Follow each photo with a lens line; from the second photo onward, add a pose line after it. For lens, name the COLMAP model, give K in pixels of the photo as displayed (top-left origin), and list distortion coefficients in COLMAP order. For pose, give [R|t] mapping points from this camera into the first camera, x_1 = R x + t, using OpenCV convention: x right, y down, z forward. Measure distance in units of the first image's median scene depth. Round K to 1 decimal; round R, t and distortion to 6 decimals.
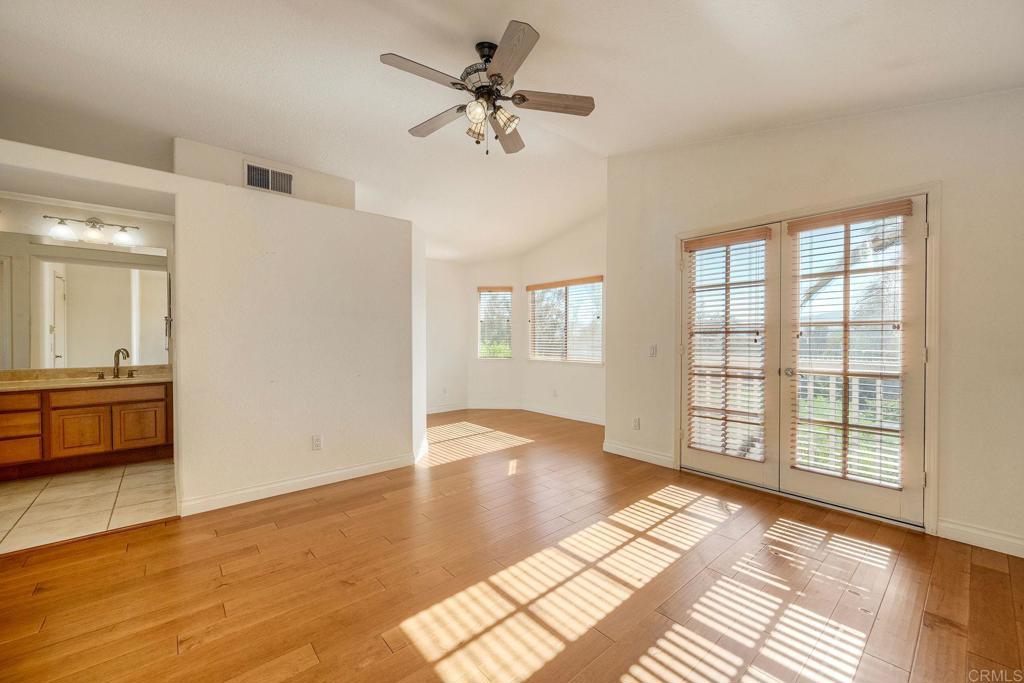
lens RADIAL K [[404.5, 0, 510.7], [0, 404.5, 342.8], [0, 0, 1]] dist [-0.002210, -0.000565]
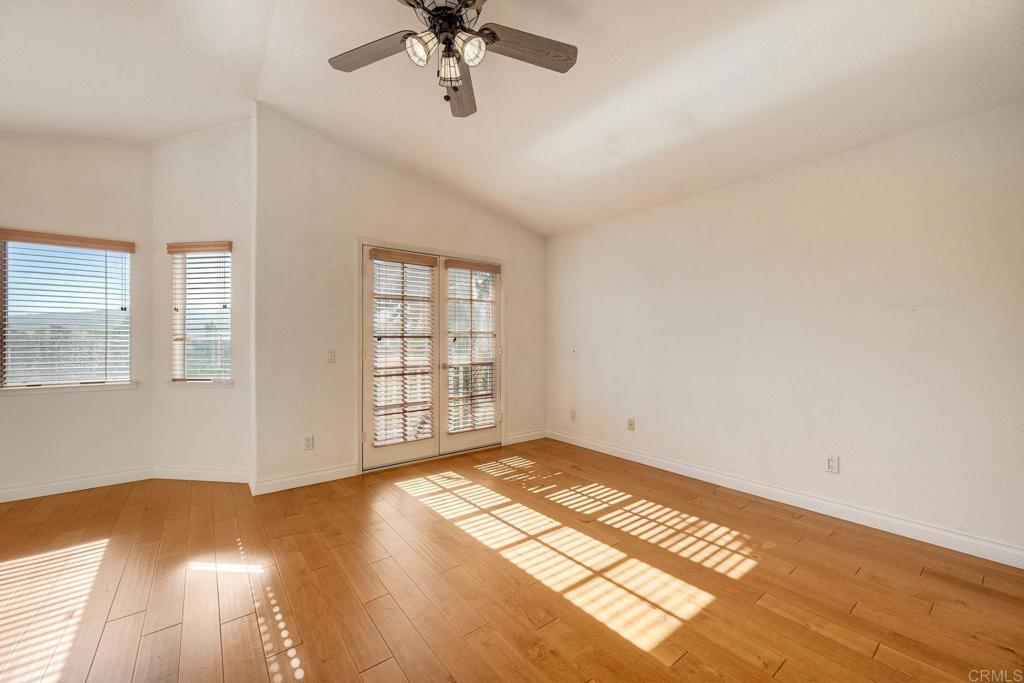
lens RADIAL K [[404.5, 0, 507.8], [0, 404.5, 341.7], [0, 0, 1]] dist [-0.002210, -0.000565]
pose [[0.044415, 0.001943, 0.999011, -0.716240], [0.009296, 0.999954, -0.002358, -0.007650], [-0.998970, 0.009391, 0.044395, 0.750173]]
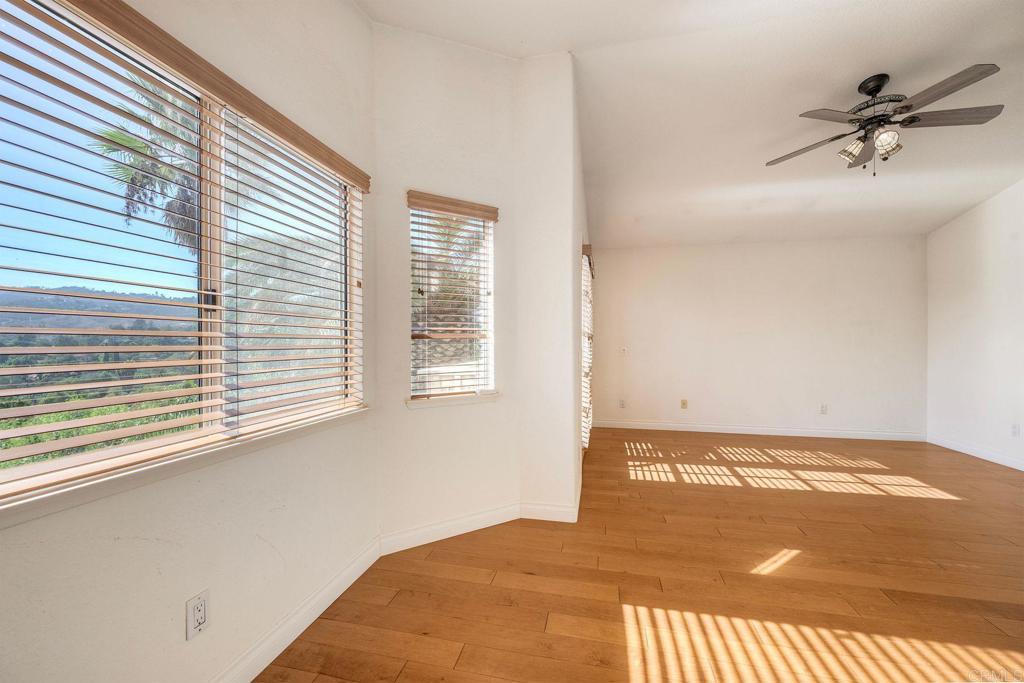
lens RADIAL K [[404.5, 0, 507.5], [0, 404.5, 342.7], [0, 0, 1]] dist [-0.002210, -0.000565]
pose [[-0.593358, 0.009271, 0.804885, -0.305051], [0.013466, 0.999908, -0.001590, -0.008832], [-0.804826, 0.009895, -0.593428, 2.153479]]
